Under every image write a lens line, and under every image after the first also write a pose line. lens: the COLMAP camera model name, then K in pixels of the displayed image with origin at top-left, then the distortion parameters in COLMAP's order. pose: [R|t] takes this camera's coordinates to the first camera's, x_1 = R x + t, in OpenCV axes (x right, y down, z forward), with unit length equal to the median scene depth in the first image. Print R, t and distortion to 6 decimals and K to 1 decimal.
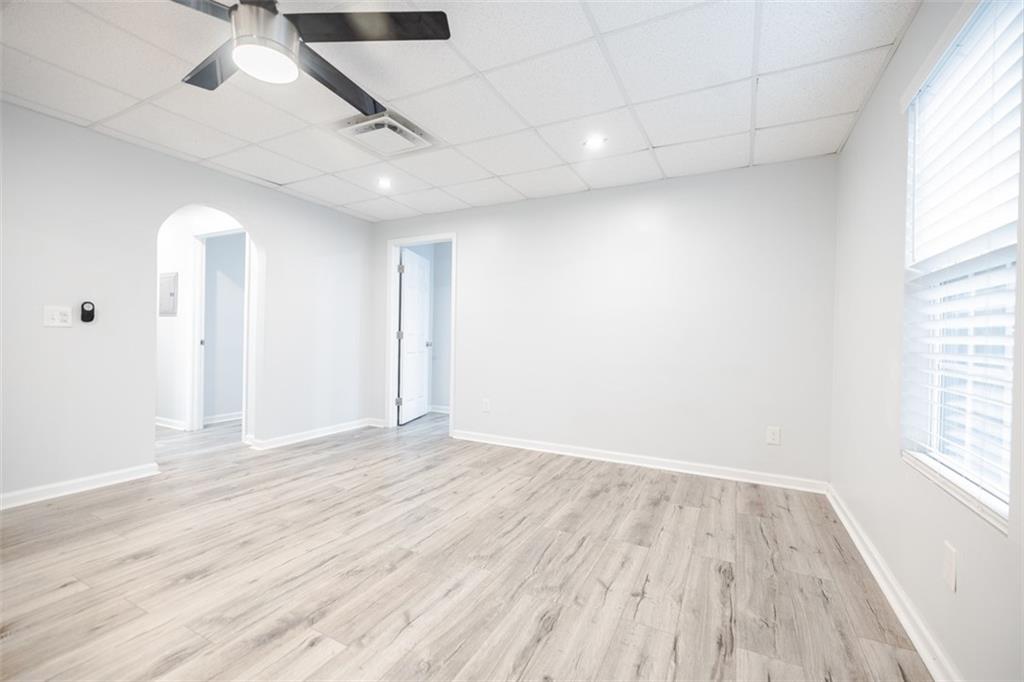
lens RADIAL K [[427.1, 0, 518.3], [0, 427.1, 335.5], [0, 0, 1]] dist [0.000765, -0.000110]
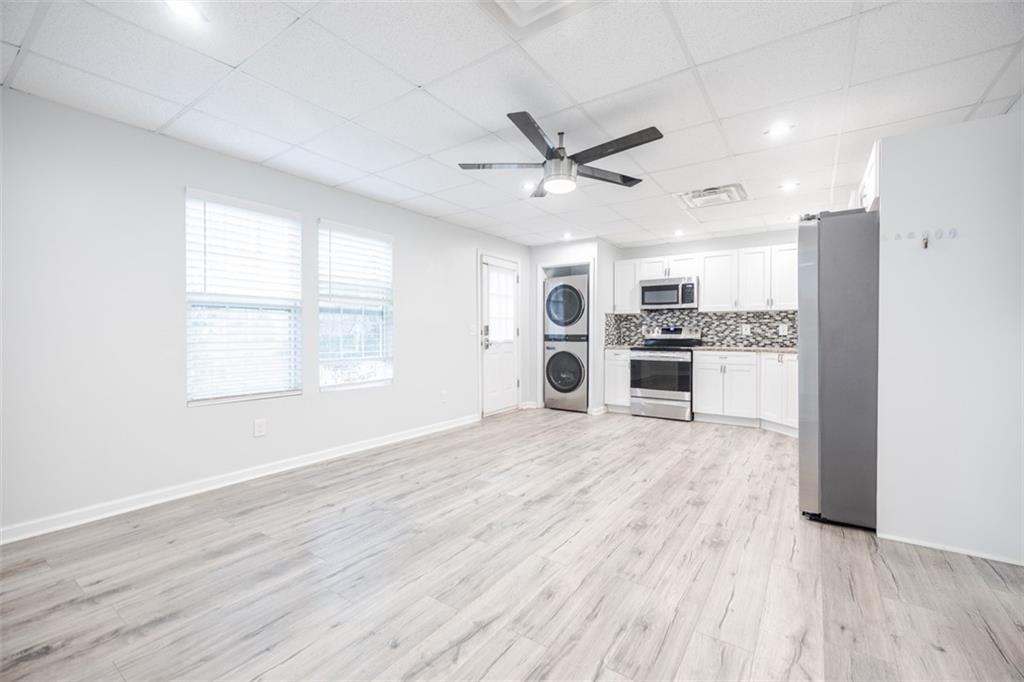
lens RADIAL K [[427.1, 0, 518.3], [0, 427.1, 335.5], [0, 0, 1]] dist [0.000765, -0.000110]
pose [[-0.990575, -0.017702, 0.135824, -0.489523], [-0.017376, 0.999843, 0.003582, -0.015530], [-0.135866, 0.001189, -0.990726, 2.028351]]
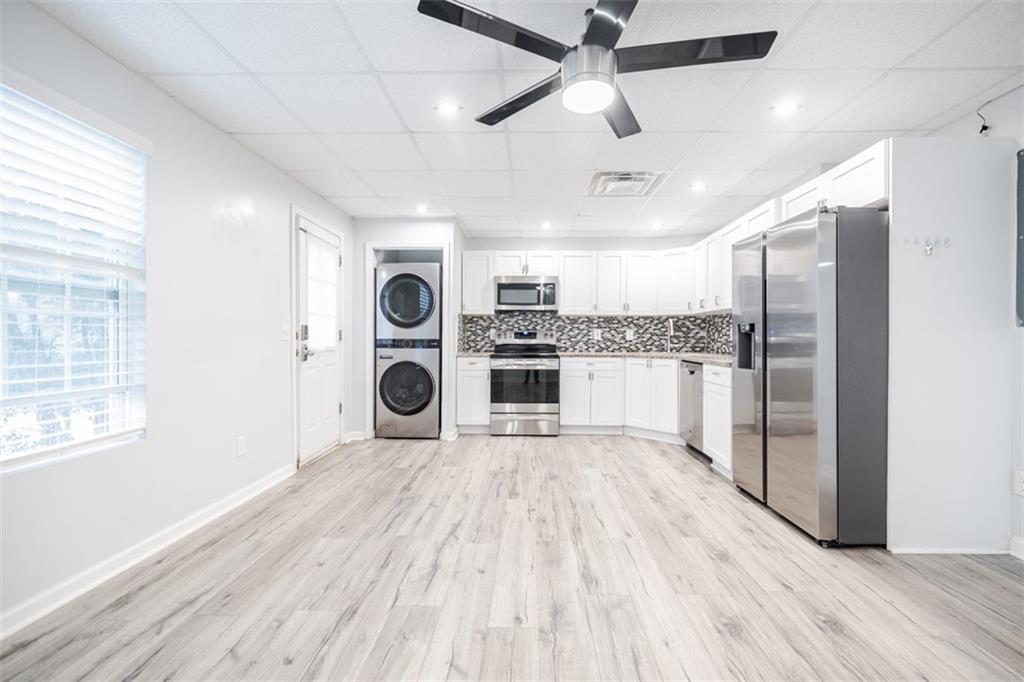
lens RADIAL K [[433.7, 0, 517.9], [0, 433.7, 338.0], [0, 0, 1]] dist [0.001864, -0.000382]
pose [[-0.903970, -0.020395, -0.427109, 0.018505], [-0.017754, 0.999791, -0.010165, -0.010253], [0.427227, -0.001606, -0.904143, 1.402577]]
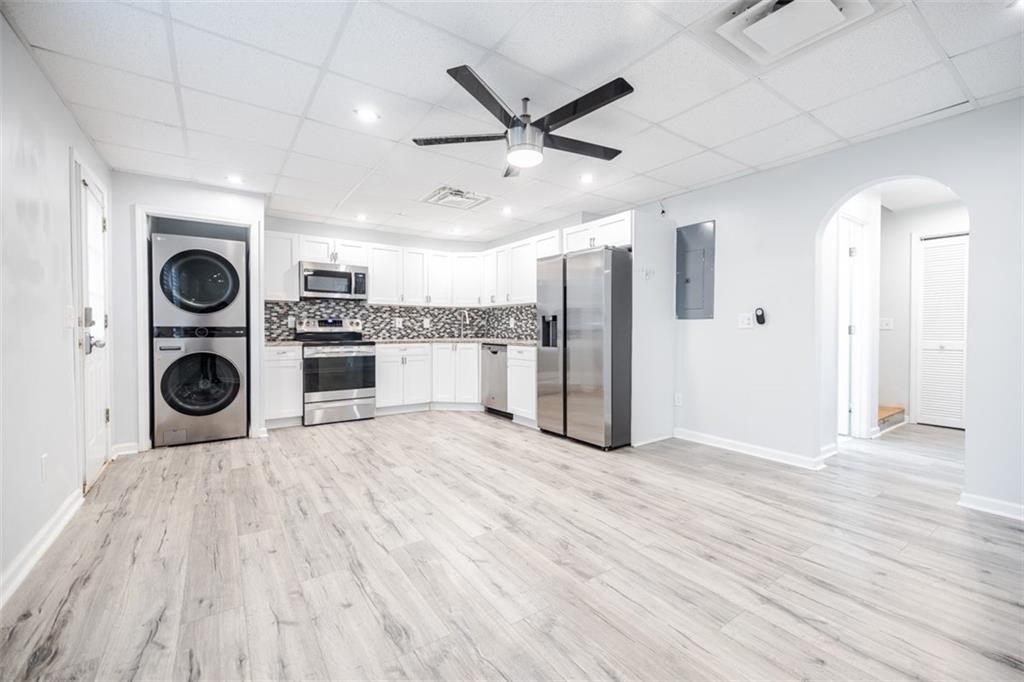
lens RADIAL K [[429.5, 0, 517.4], [0, 429.5, 336.5], [0, 0, 1]] dist [0.002226, -0.000074]
pose [[-0.468555, -0.001788, -0.883433, 0.587987], [-0.007574, 0.999969, 0.001993, 0.011035], [0.883402, 0.007625, -0.468554, 1.256727]]
